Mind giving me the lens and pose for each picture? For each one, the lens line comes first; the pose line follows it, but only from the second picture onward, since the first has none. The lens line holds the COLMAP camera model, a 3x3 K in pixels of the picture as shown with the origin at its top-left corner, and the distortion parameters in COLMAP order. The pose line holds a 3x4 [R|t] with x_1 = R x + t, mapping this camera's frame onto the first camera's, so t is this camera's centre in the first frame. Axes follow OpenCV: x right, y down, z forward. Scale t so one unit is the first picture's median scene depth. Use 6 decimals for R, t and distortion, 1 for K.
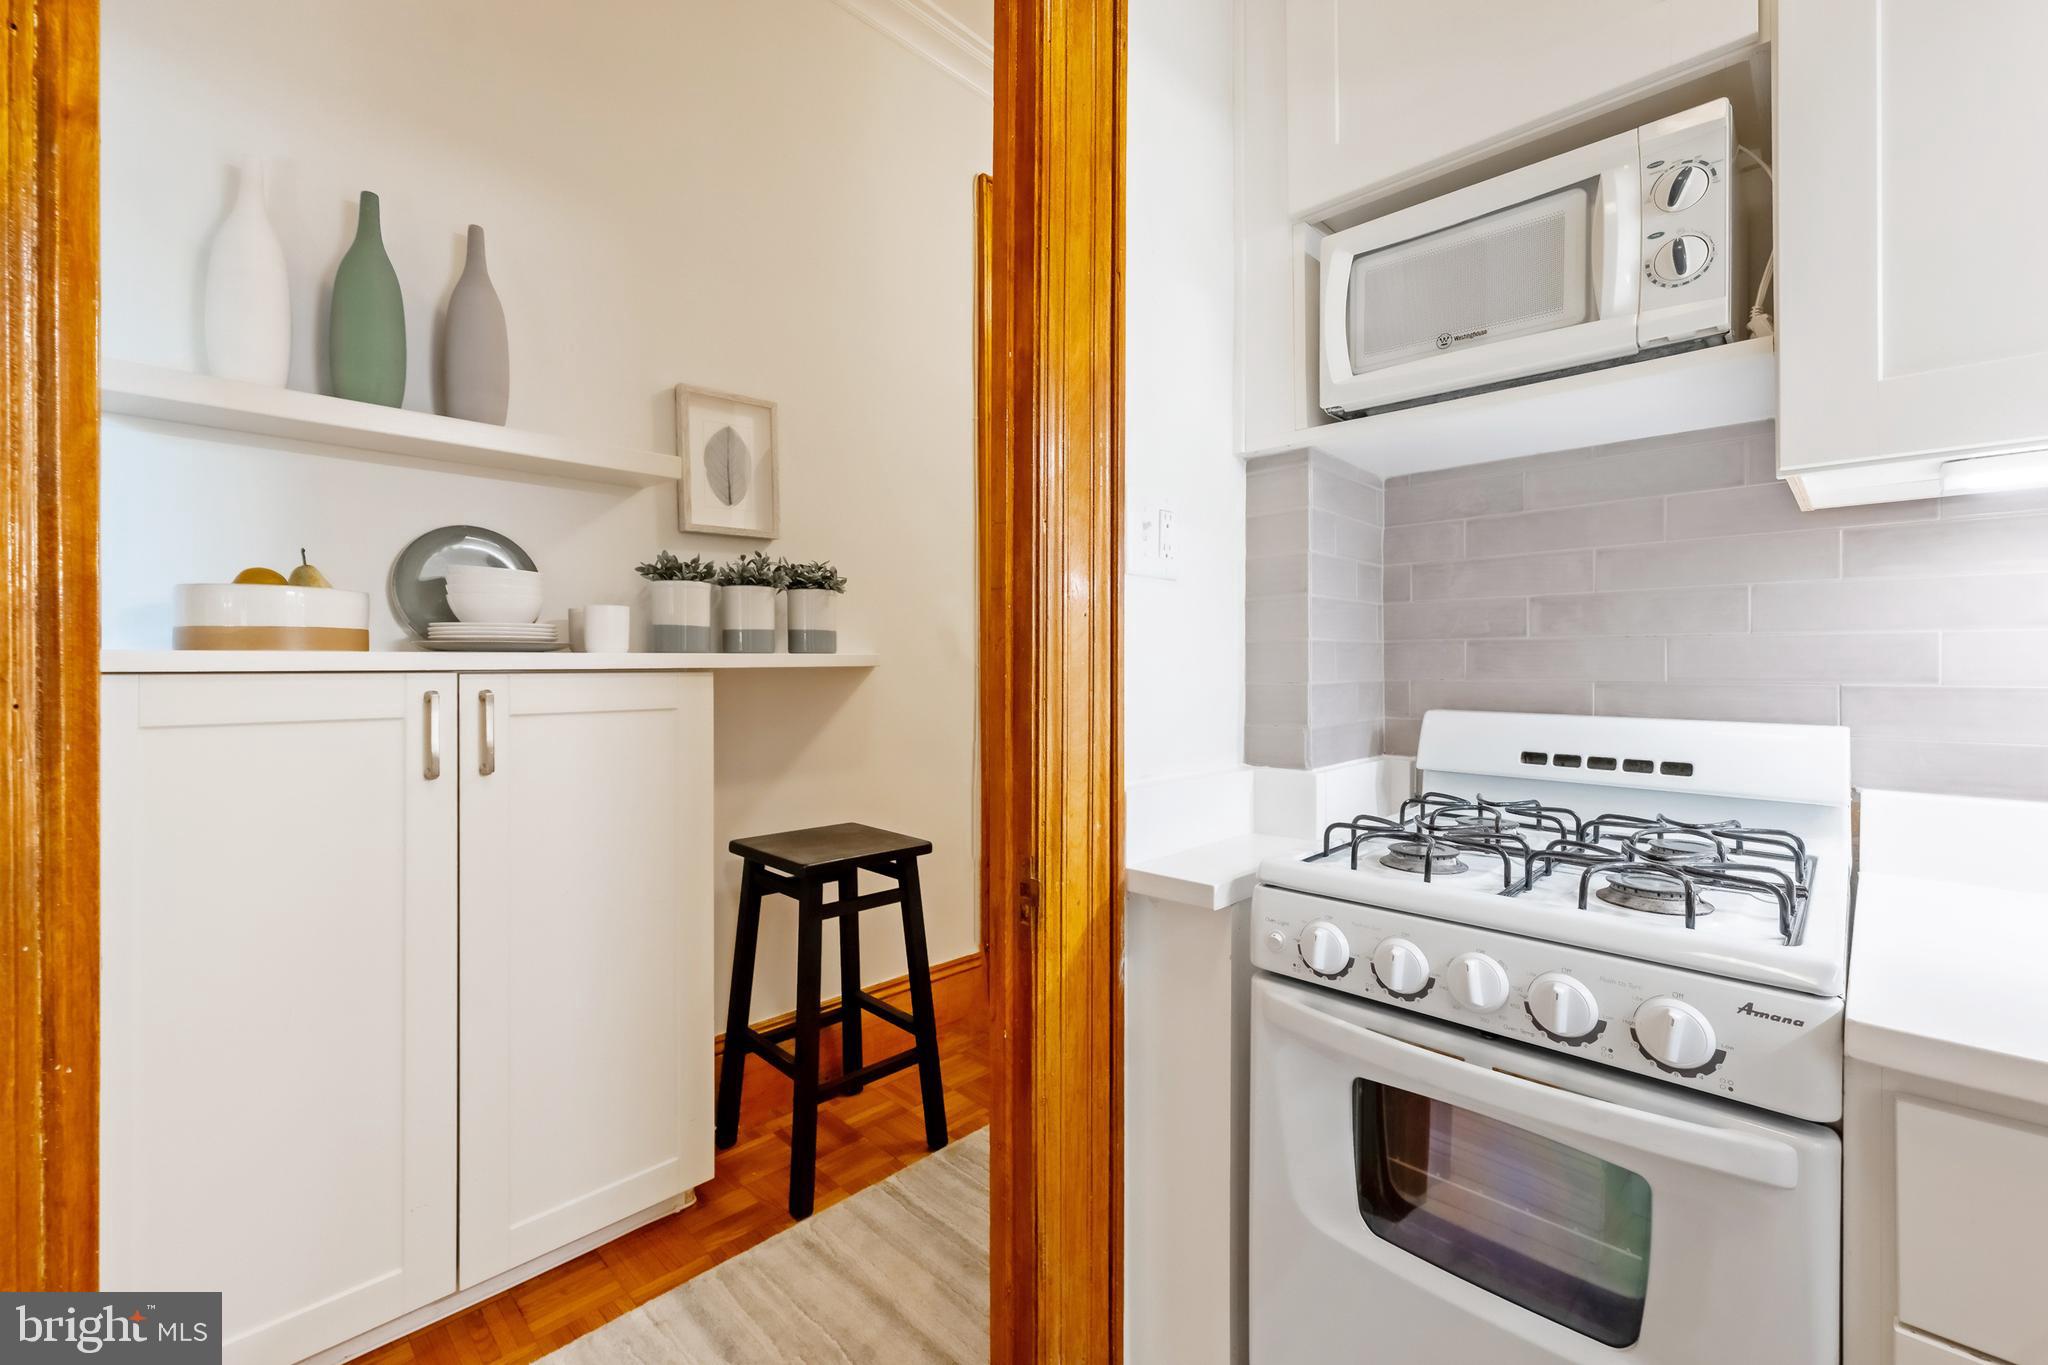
lens RADIAL K [[868.7, 0, 1016.6], [0, 868.7, 671.5], [0, 0, 1]] dist [0.000735, 0.000039]
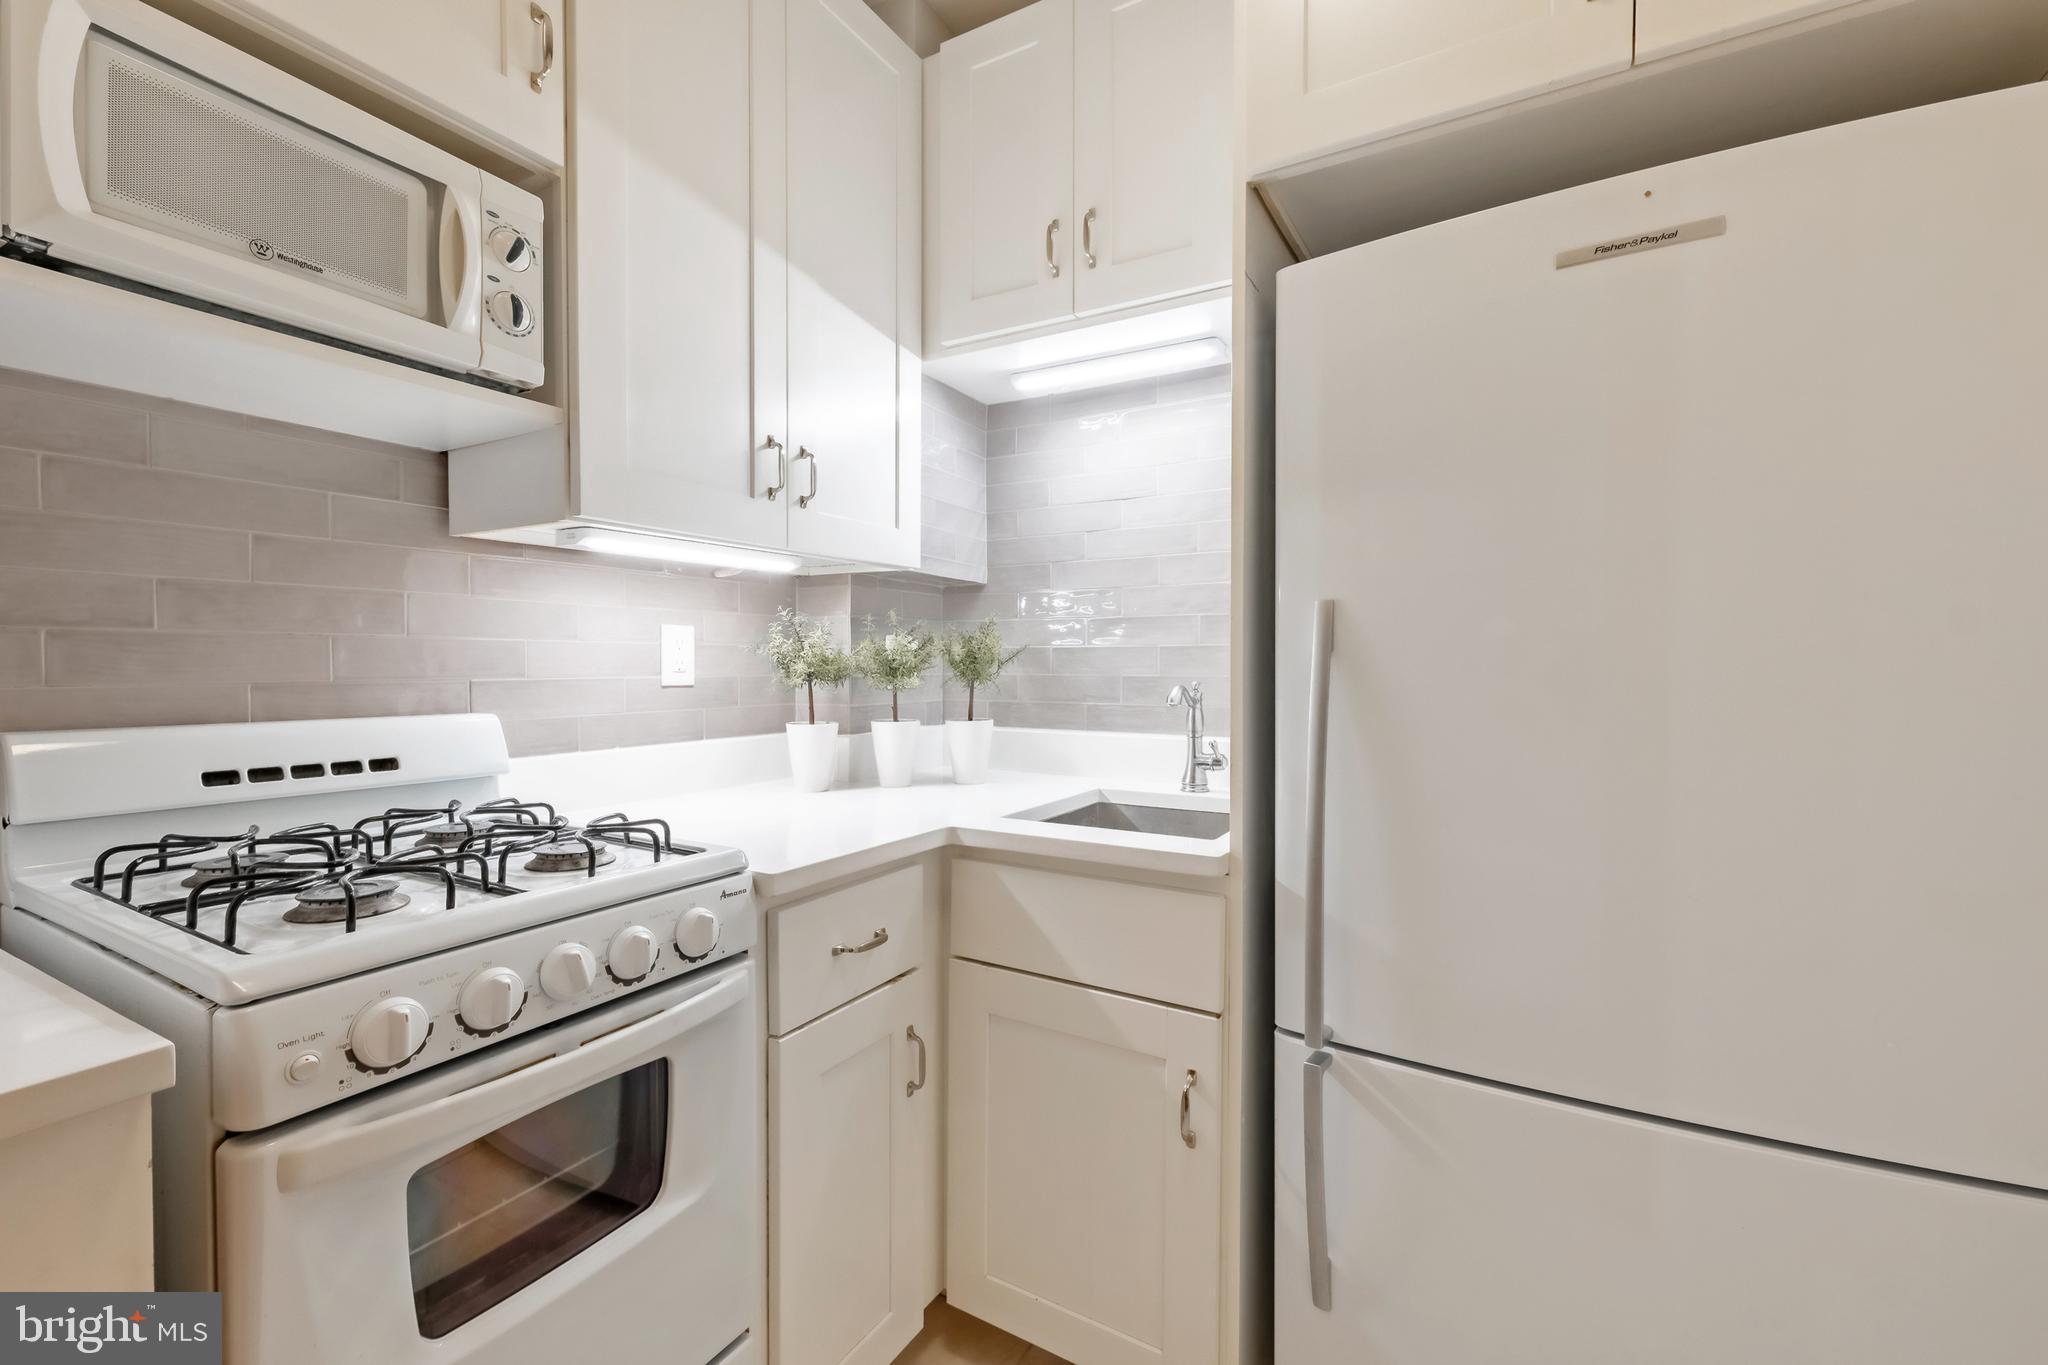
lens RADIAL K [[840.2, 0, 1024.0], [0, 840.2, 682.5], [0, 0, 1]] dist [-0.000361, 0.000019]
pose [[-0.256423, -0.020707, 0.966343, -0.434011], [0.008939, 0.999677, 0.023793, -0.003324], [-0.966523, 0.014739, -0.256155, 0.556549]]
